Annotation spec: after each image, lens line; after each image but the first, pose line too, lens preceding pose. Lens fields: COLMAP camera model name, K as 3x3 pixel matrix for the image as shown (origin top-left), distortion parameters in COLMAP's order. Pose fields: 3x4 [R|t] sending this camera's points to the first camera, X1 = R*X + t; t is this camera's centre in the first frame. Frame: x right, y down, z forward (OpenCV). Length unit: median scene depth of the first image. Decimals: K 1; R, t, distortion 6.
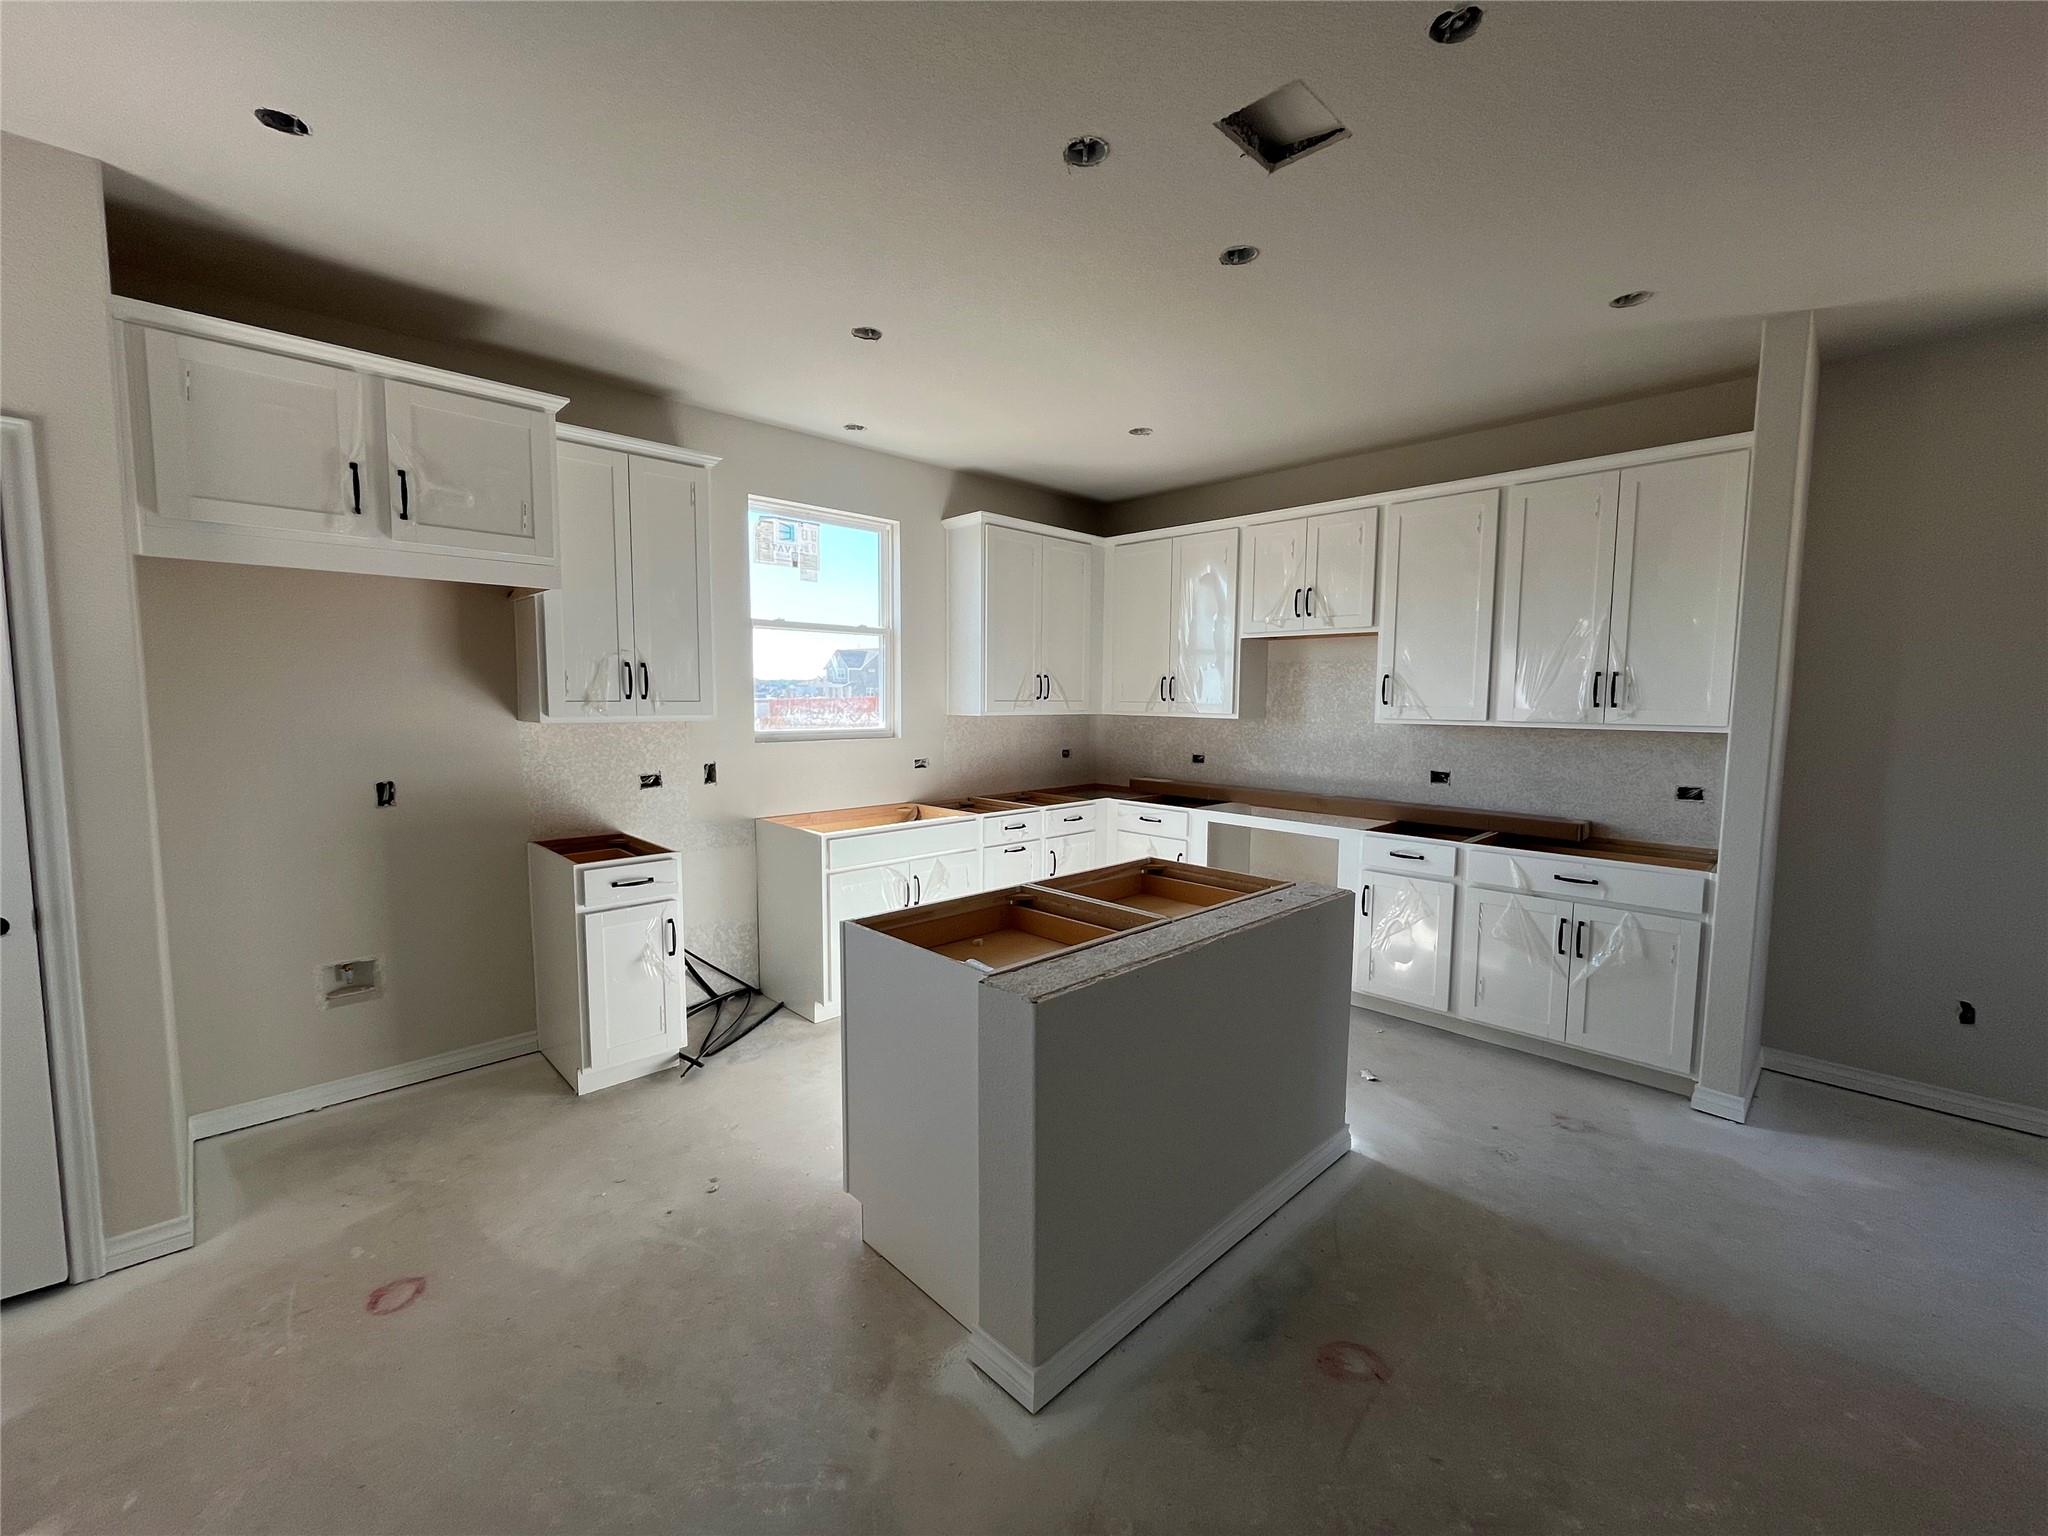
lens RADIAL K [[837.9, 0, 1019.7], [0, 837.9, 768.9], [0, 0, 1]] dist [-0.000784, -0.000856]
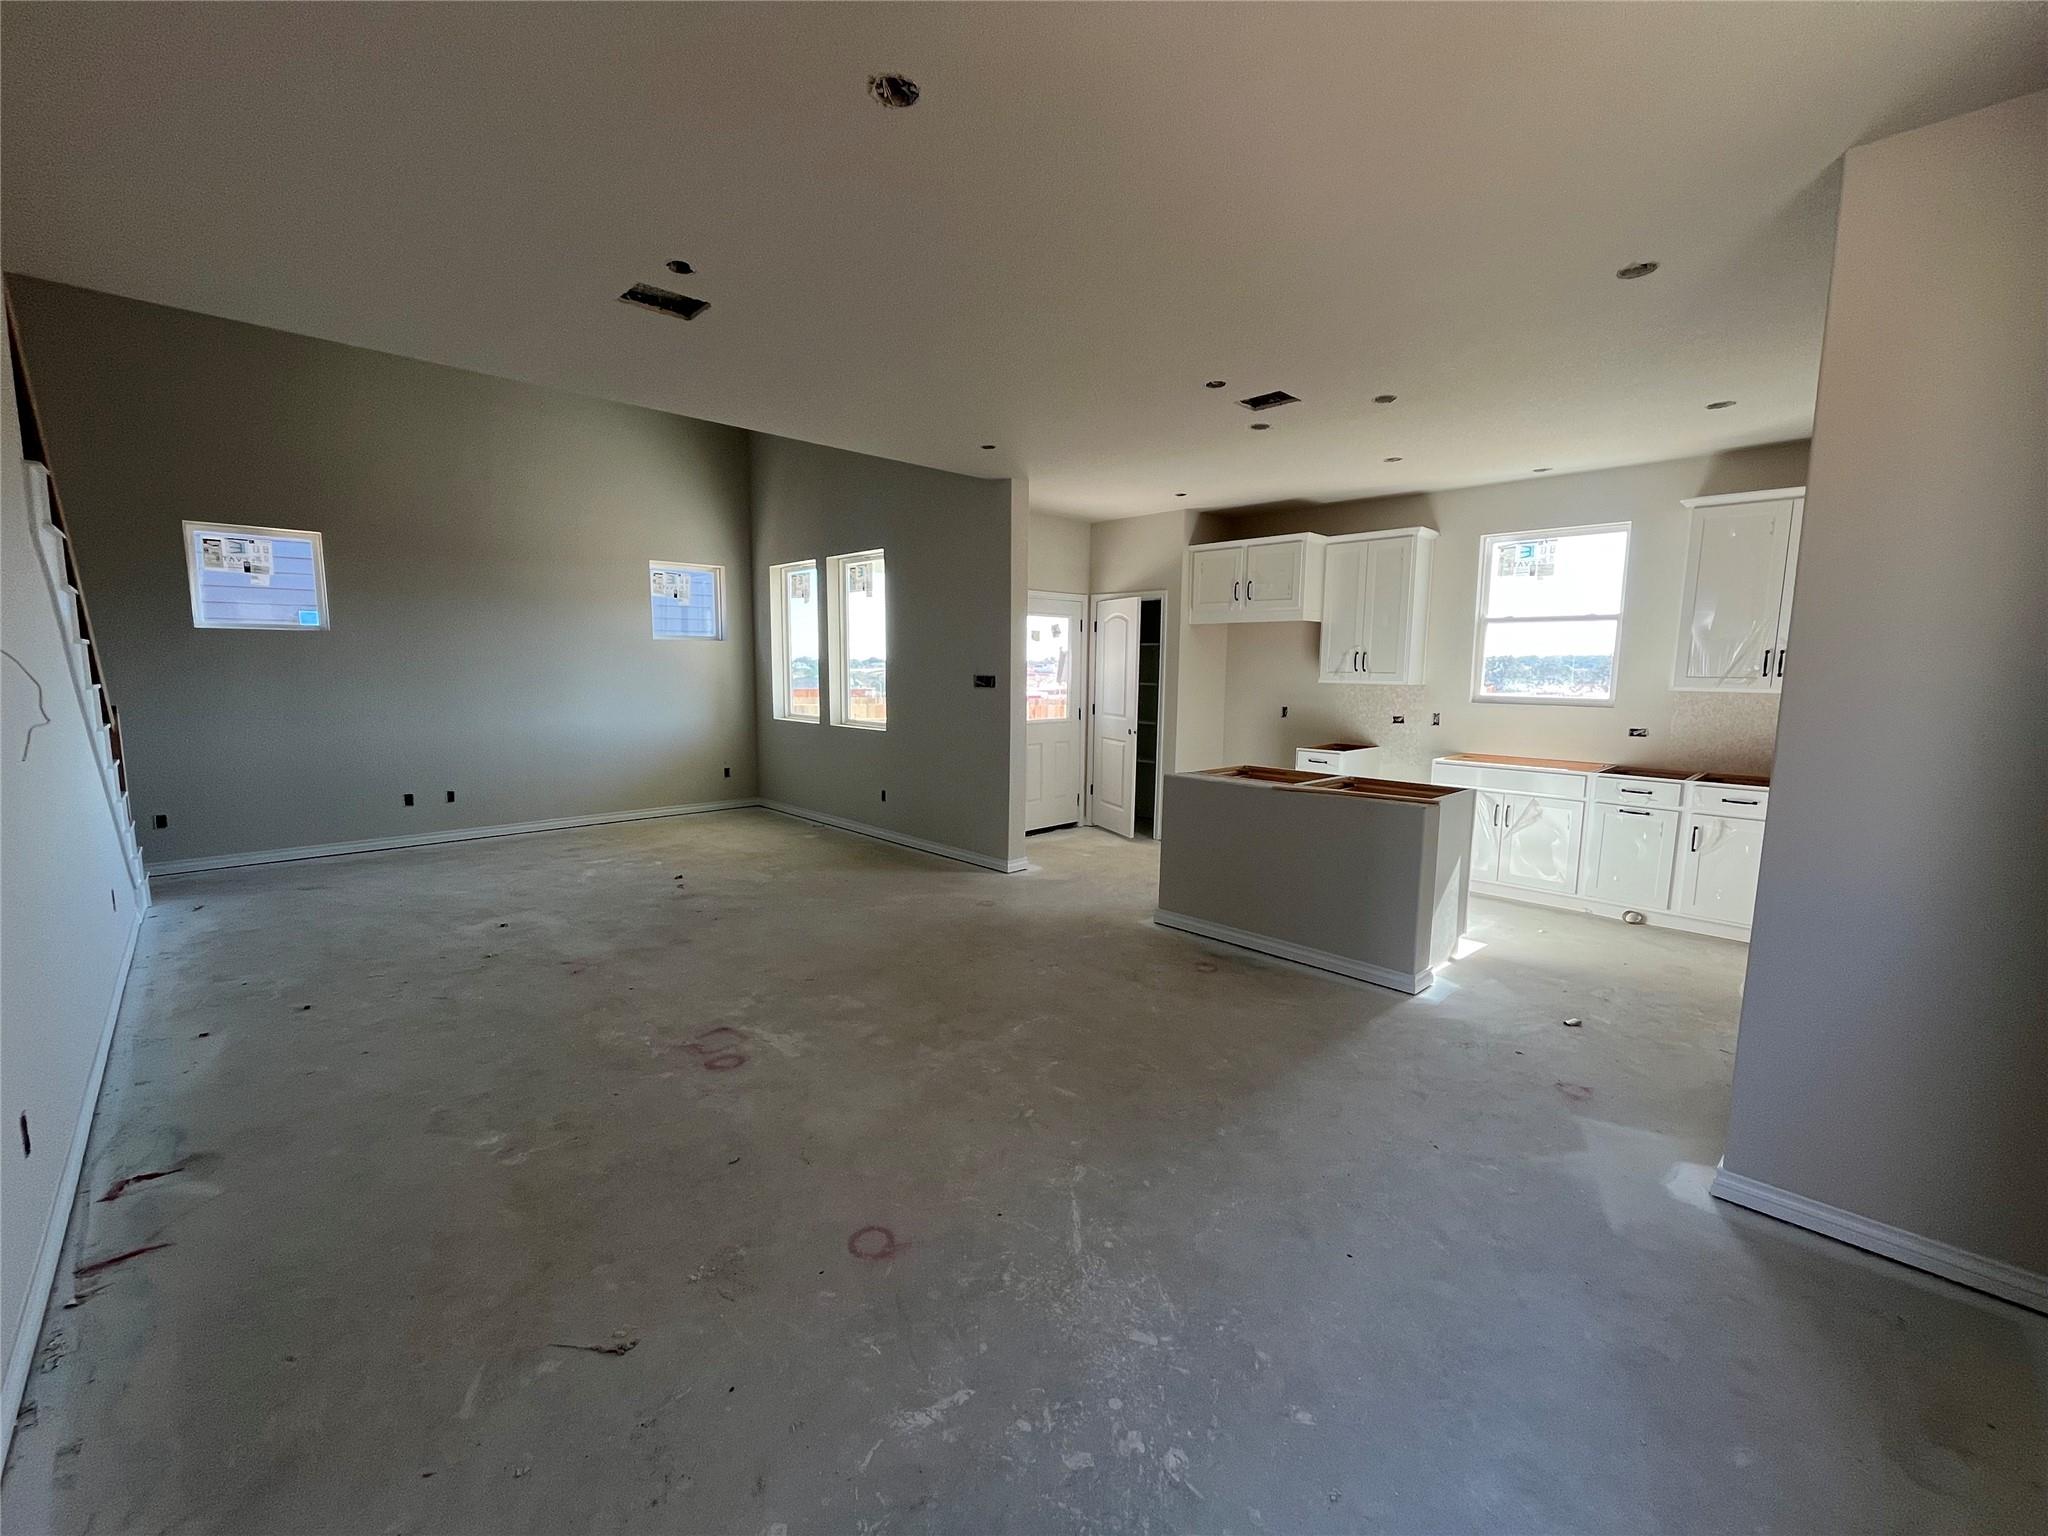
lens RADIAL K [[837.9, 0, 1019.7], [0, 837.9, 768.9], [0, 0, 1]] dist [-0.000784, -0.000856]
pose [[-0.005685, 0.116561, -0.993167, 1.142419], [-0.096667, 0.988468, 0.116563, -0.009870], [0.995301, 0.096669, 0.005648, 0.199782]]
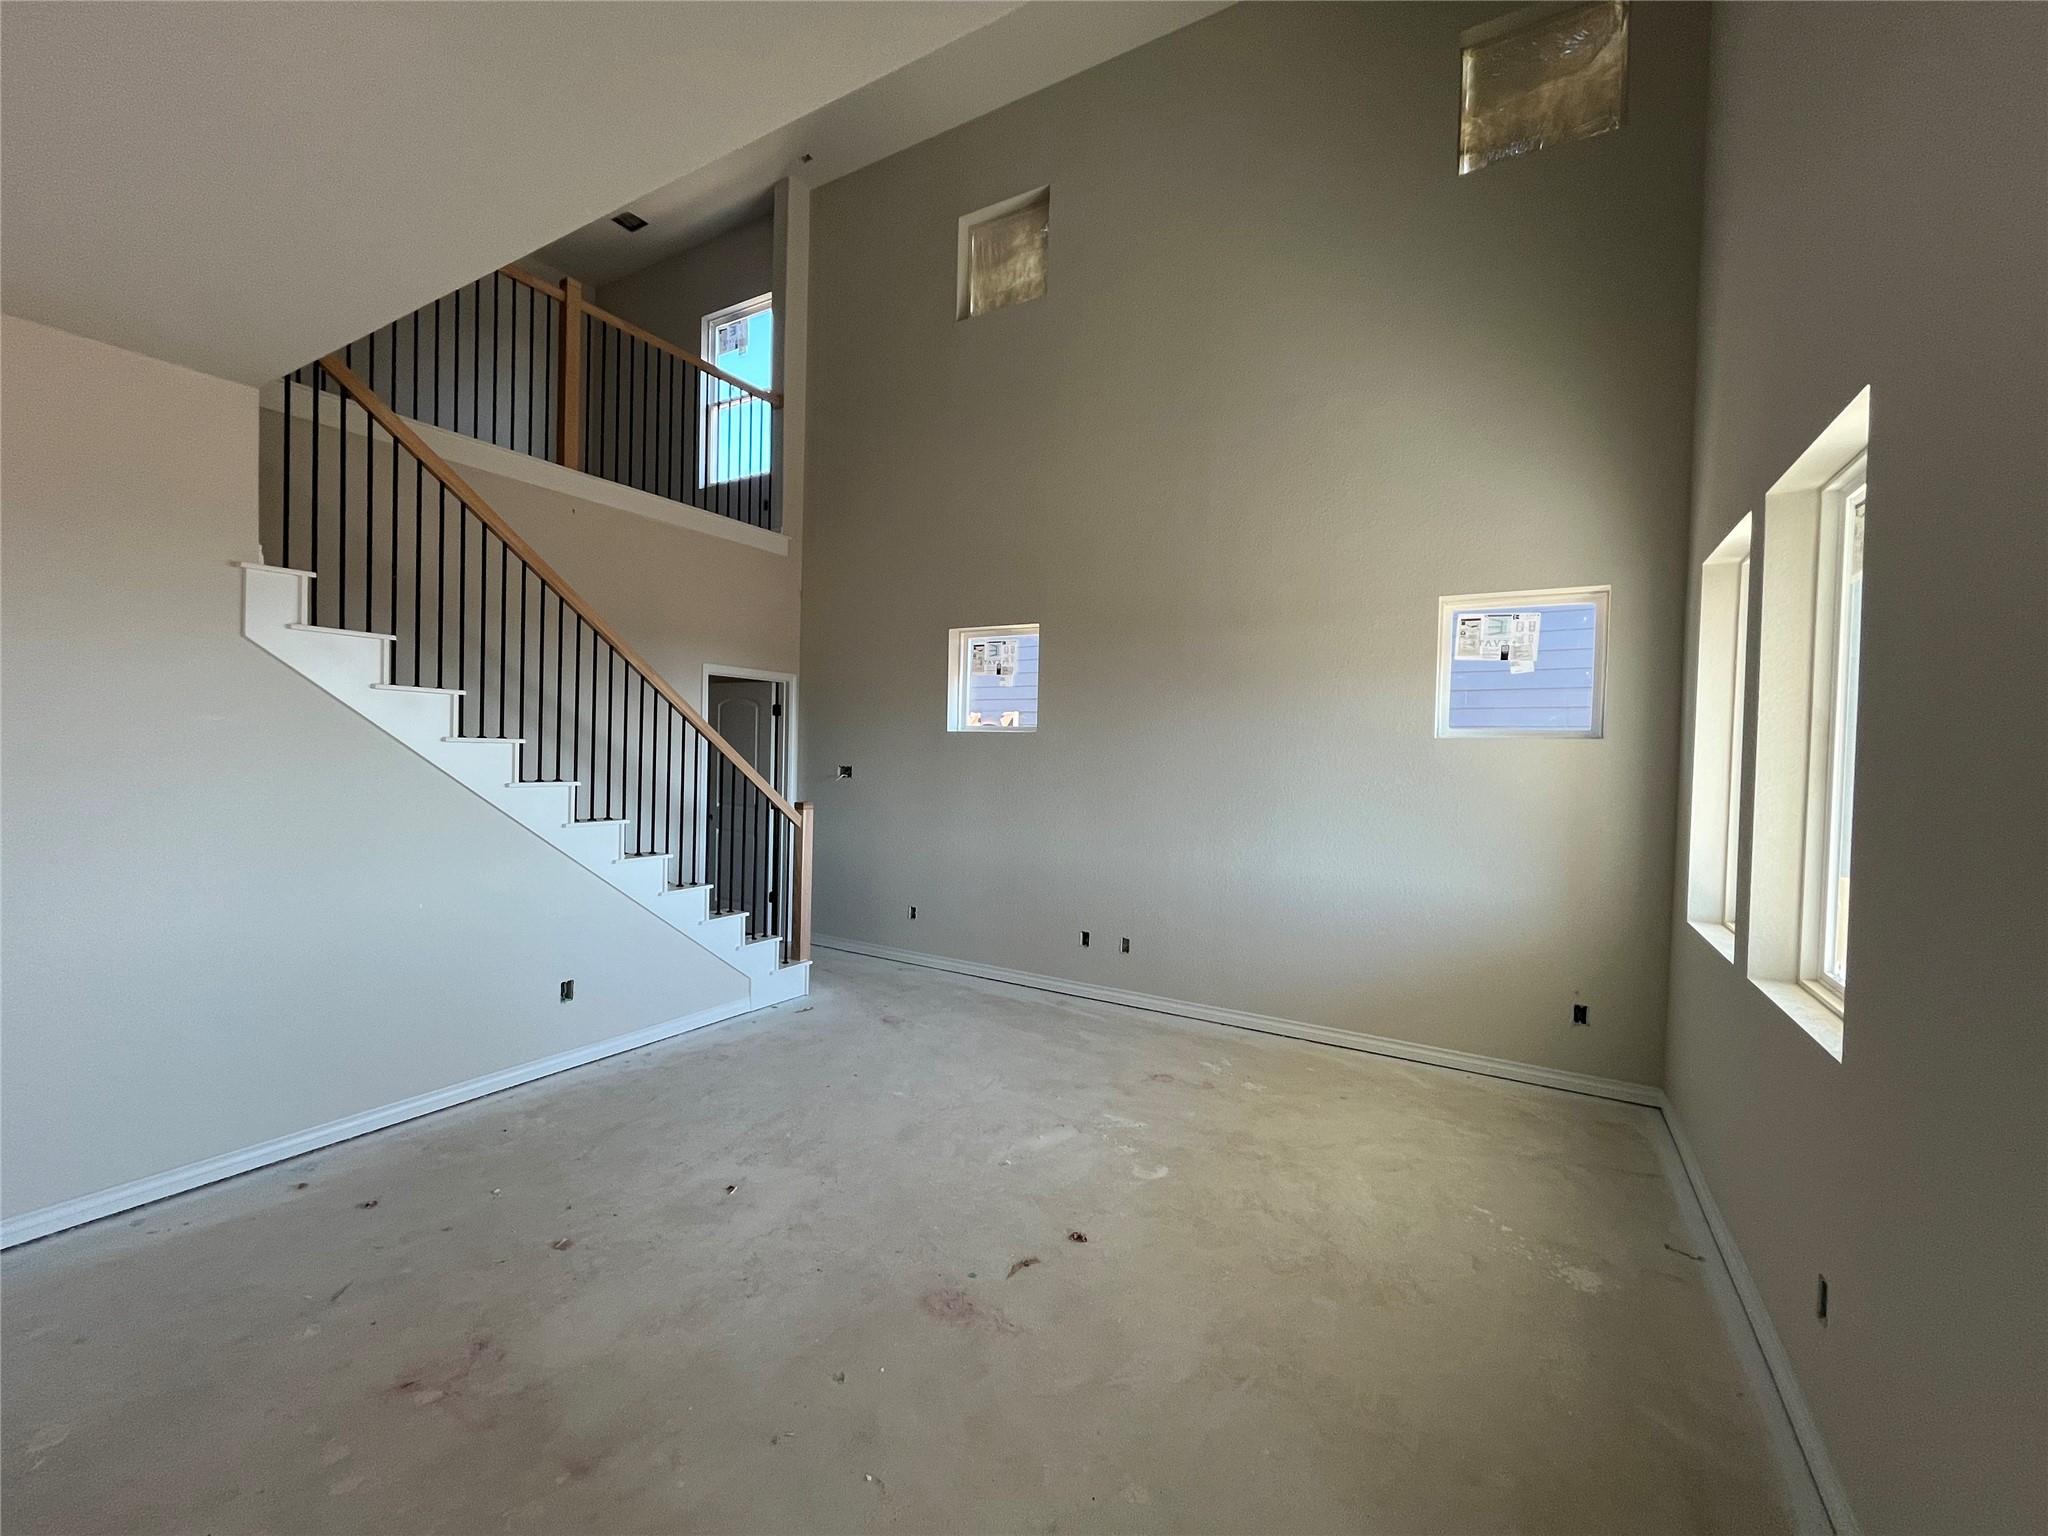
lens RADIAL K [[837.9, 0, 1019.7], [0, 837.9, 768.9], [0, 0, 1]] dist [-0.000784, -0.000856]
pose [[-0.965227, -0.027199, -0.259993, 0.006989], [-0.056211, 0.992902, 0.104810, -0.039811], [0.255297, 0.115779, -0.959906, 0.231073]]
